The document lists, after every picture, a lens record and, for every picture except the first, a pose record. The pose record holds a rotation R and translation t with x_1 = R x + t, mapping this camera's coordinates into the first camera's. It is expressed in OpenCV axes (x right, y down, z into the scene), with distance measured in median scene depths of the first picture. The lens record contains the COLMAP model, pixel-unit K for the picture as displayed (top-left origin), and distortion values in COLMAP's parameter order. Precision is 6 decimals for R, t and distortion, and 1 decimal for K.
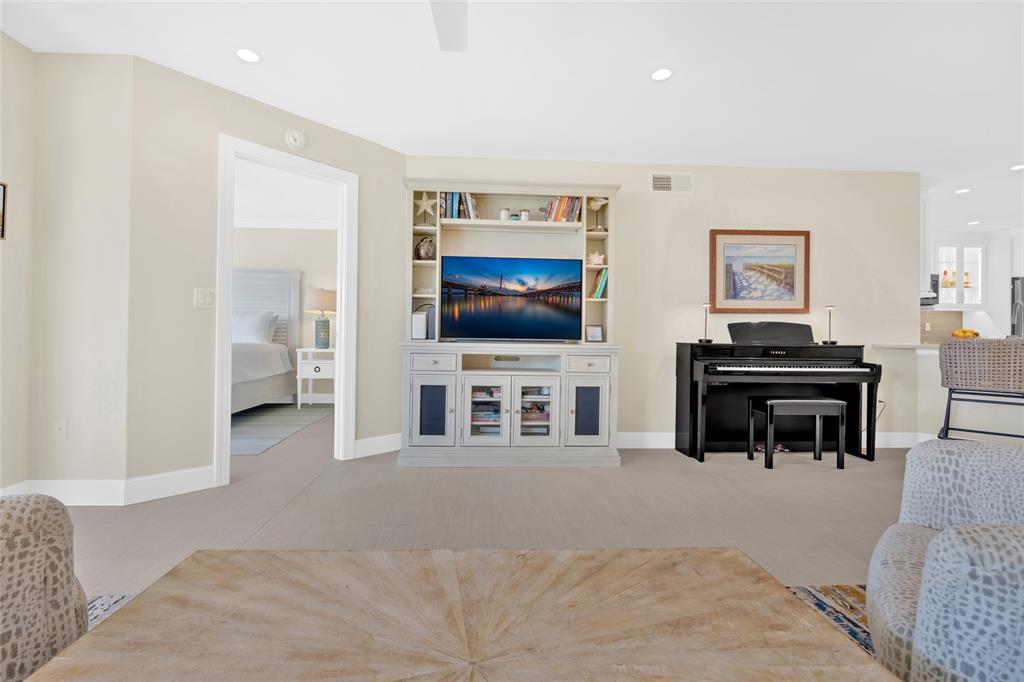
lens RADIAL K [[481.9, 0, 507.1], [0, 481.9, 330.0], [0, 0, 1]] dist [-0.002730, 0.000693]
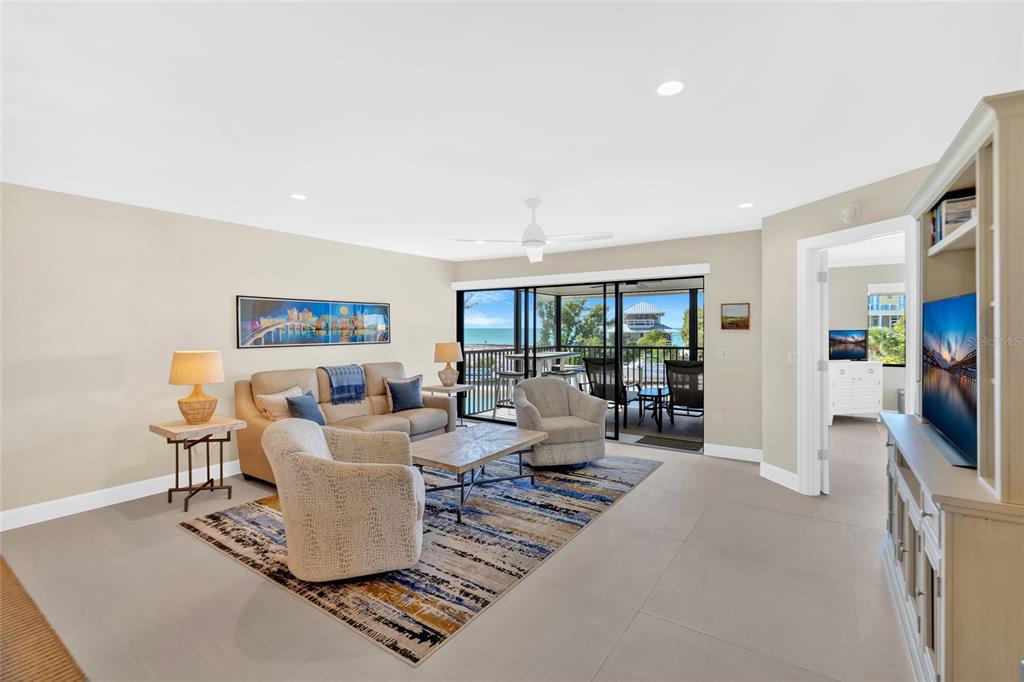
lens RADIAL K [[463.9, 0, 510.1], [0, 463.9, 324.8], [0, 0, 1]] dist [-0.005532, 0.000185]
pose [[-0.623146, -0.016486, -0.781932, 0.744818], [0.001870, 0.999744, -0.022569, -0.103913], [0.782103, -0.015526, -0.622955, 0.898377]]
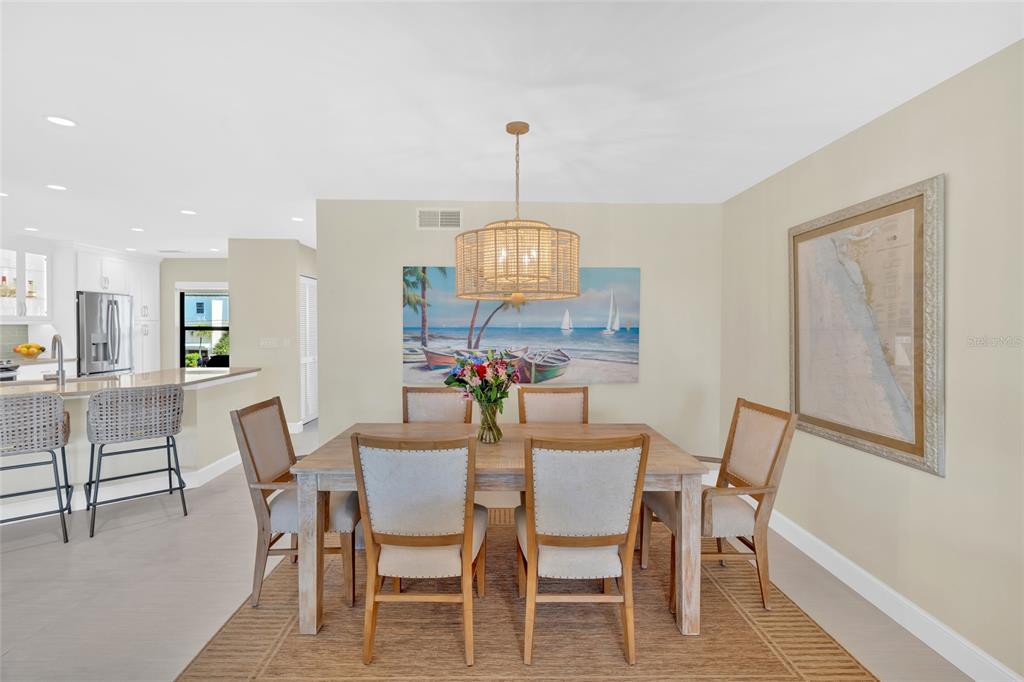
lens RADIAL K [[465.2, 0, 506.1], [0, 465.2, 331.5], [0, 0, 1]] dist [-0.004545, 0.000313]
pose [[0.059469, -0.025420, 0.997906, 0.253991], [-0.015103, 0.999538, 0.026362, -0.109625], [-0.998116, -0.016639, 0.059058, 0.105817]]
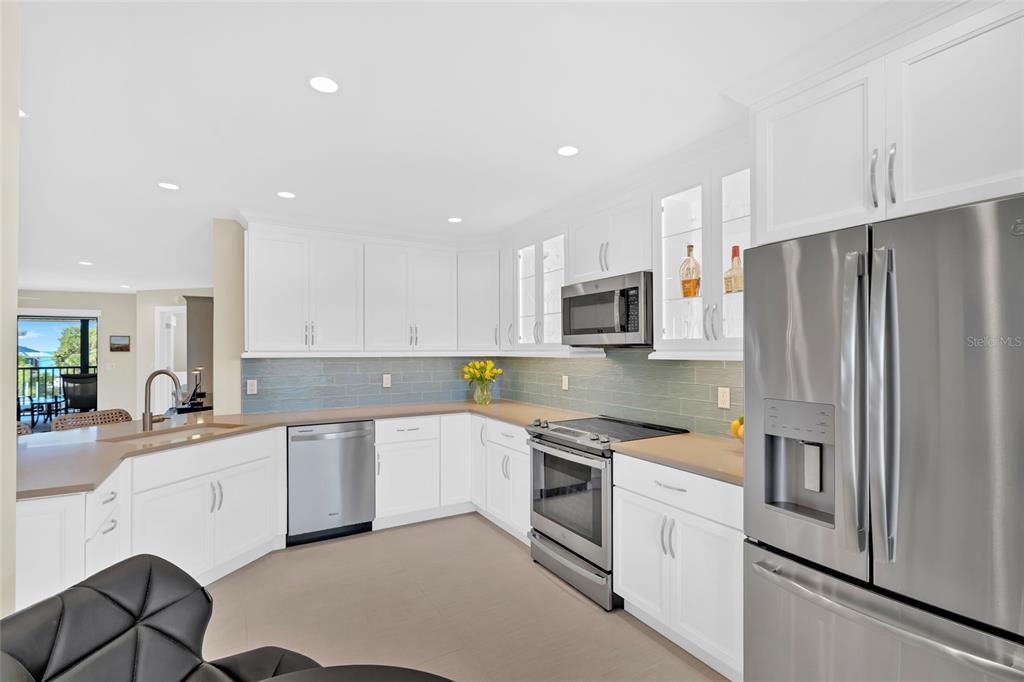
lens RADIAL K [[466.3, 0, 509.2], [0, 466.3, 349.8], [0, 0, 1]] dist [-0.004627, -0.000087]
pose [[0.441377, -0.013935, -0.897214, 2.091193], [0.015505, 0.999849, -0.007902, -0.082877], [0.897188, -0.010424, 0.441526, 1.255890]]
